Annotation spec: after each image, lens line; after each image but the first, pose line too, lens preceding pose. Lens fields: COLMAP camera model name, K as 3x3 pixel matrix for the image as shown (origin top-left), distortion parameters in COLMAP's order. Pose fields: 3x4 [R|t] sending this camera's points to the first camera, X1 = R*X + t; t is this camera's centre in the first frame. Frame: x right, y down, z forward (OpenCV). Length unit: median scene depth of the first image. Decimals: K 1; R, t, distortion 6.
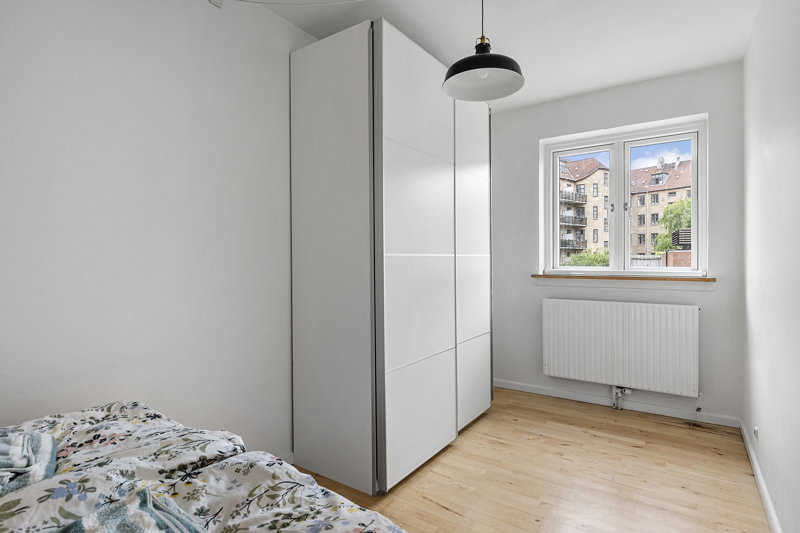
lens RADIAL K [[423.8, 0, 398.6], [0, 423.8, 264.7], [0, 0, 1]] dist [0.001551, -0.000101]
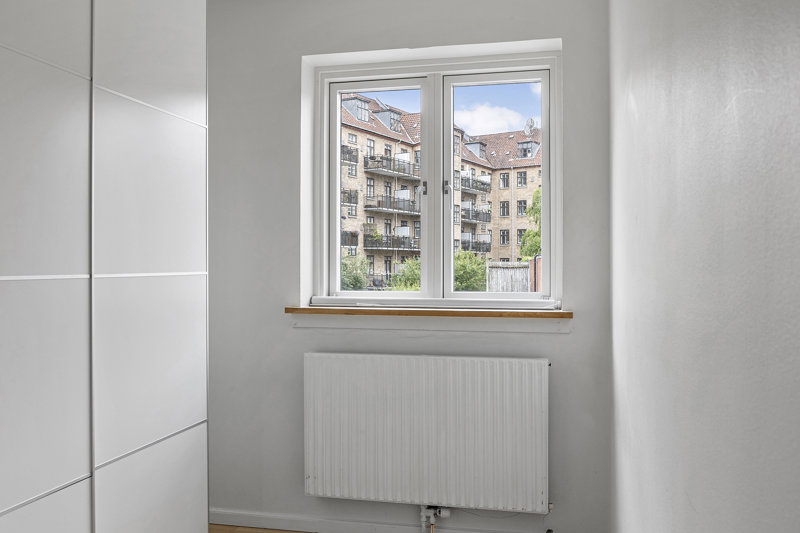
lens RADIAL K [[707.2, 0, 401.6], [0, 707.2, 265.8], [0, 0, 1]] dist [-0.016238, -0.002868]
pose [[0.932469, 0.003615, 0.361233, 0.129383], [0.000692, 0.999930, -0.011791, -0.018159], [-0.361250, 0.011245, 0.932401, 0.123088]]
